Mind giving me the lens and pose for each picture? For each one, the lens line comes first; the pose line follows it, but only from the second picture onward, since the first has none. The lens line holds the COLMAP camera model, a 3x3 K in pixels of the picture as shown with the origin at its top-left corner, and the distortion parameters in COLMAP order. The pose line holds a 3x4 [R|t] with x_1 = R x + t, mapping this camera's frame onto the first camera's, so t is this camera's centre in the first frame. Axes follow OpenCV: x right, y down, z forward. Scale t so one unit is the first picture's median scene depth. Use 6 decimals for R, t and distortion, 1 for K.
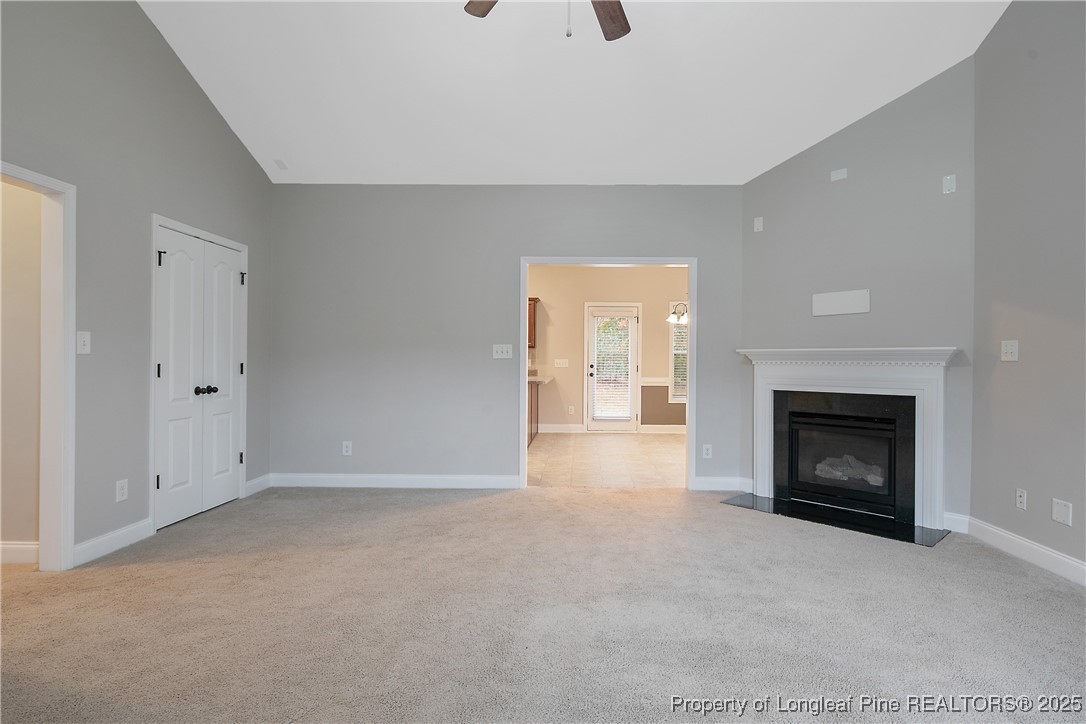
lens RADIAL K [[533.0, 0, 570.8], [0, 533.0, 360.1], [0, 0, 1]] dist [0.002133, 0.000127]
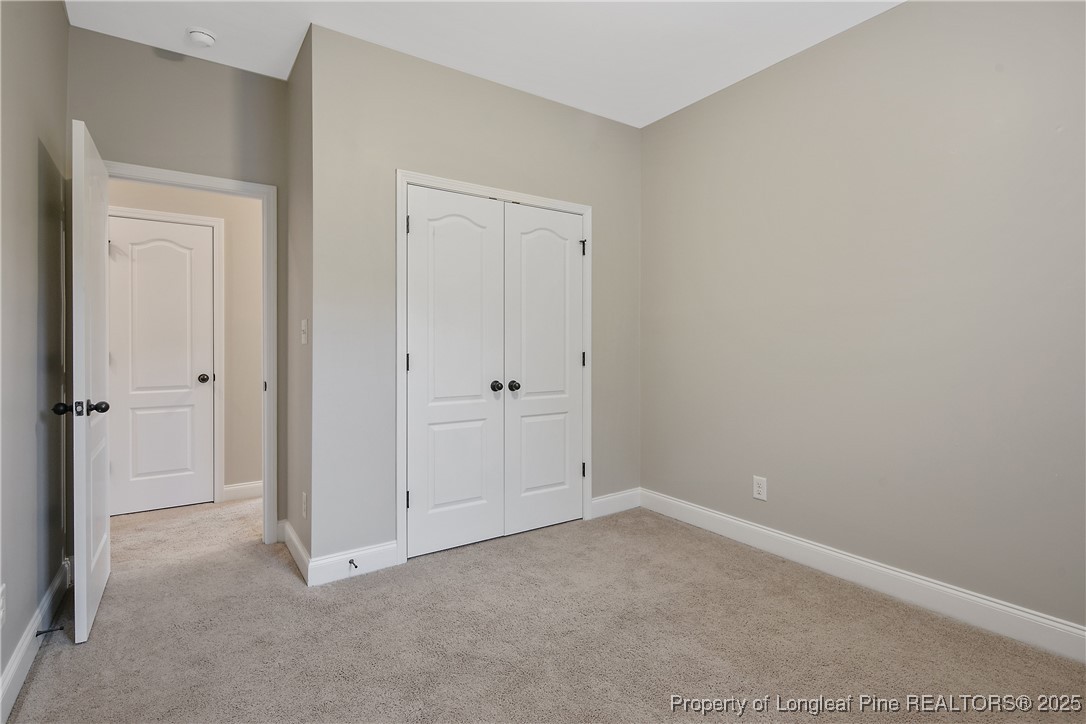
lens RADIAL K [[529.8, 0, 537.4], [0, 529.8, 354.3], [0, 0, 1]] dist [-0.000257, -0.002045]
pose [[0.570085, 0.001996, -0.821584, 0.002915], [0.008817, 0.999925, 0.008548, 0.000946], [0.821539, -0.012117, 0.570024, 0.495196]]
